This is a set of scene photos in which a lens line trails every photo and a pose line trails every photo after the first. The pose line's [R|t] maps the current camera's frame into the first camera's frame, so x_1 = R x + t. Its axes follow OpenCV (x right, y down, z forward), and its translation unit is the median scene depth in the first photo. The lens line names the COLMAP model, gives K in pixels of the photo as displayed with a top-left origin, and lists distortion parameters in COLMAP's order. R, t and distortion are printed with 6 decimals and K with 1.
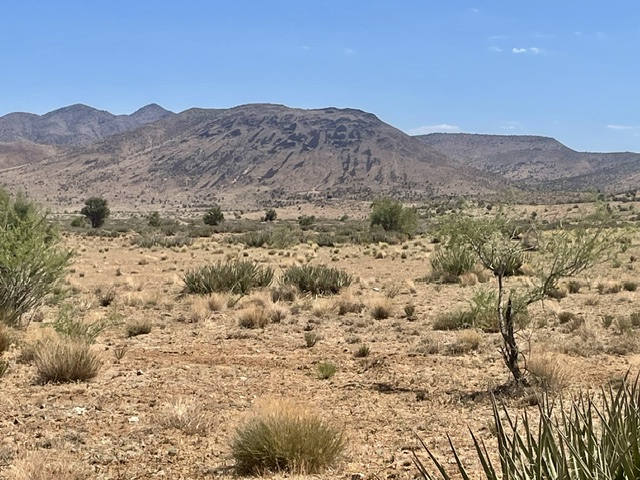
lens RADIAL K [[1410.5, 0, 320.0], [0, 1410.5, 240.0], [0, 0, 1]] dist [-0.017992, -0.121504]
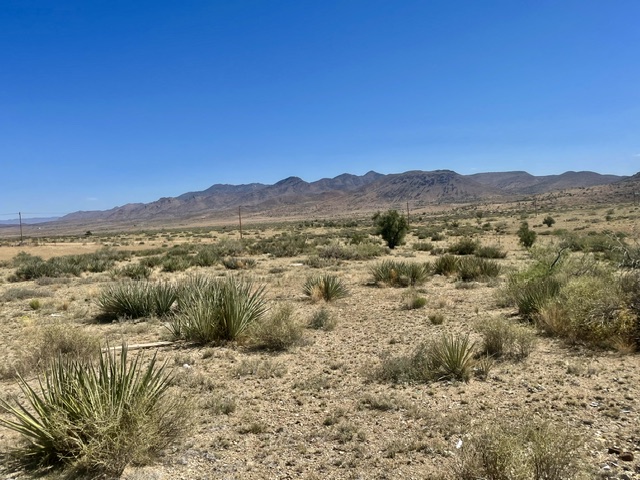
lens RADIAL K [[582.7, 0, 320.0], [0, 582.7, 240.0], [0, 0, 1]] dist [0.035446, -0.006289]
pose [[0.978118, -0.061630, -0.198715, 0.000317], [0.068711, 0.997217, 0.028927, -0.003066], [0.196379, -0.041948, 0.979630, -0.211809]]
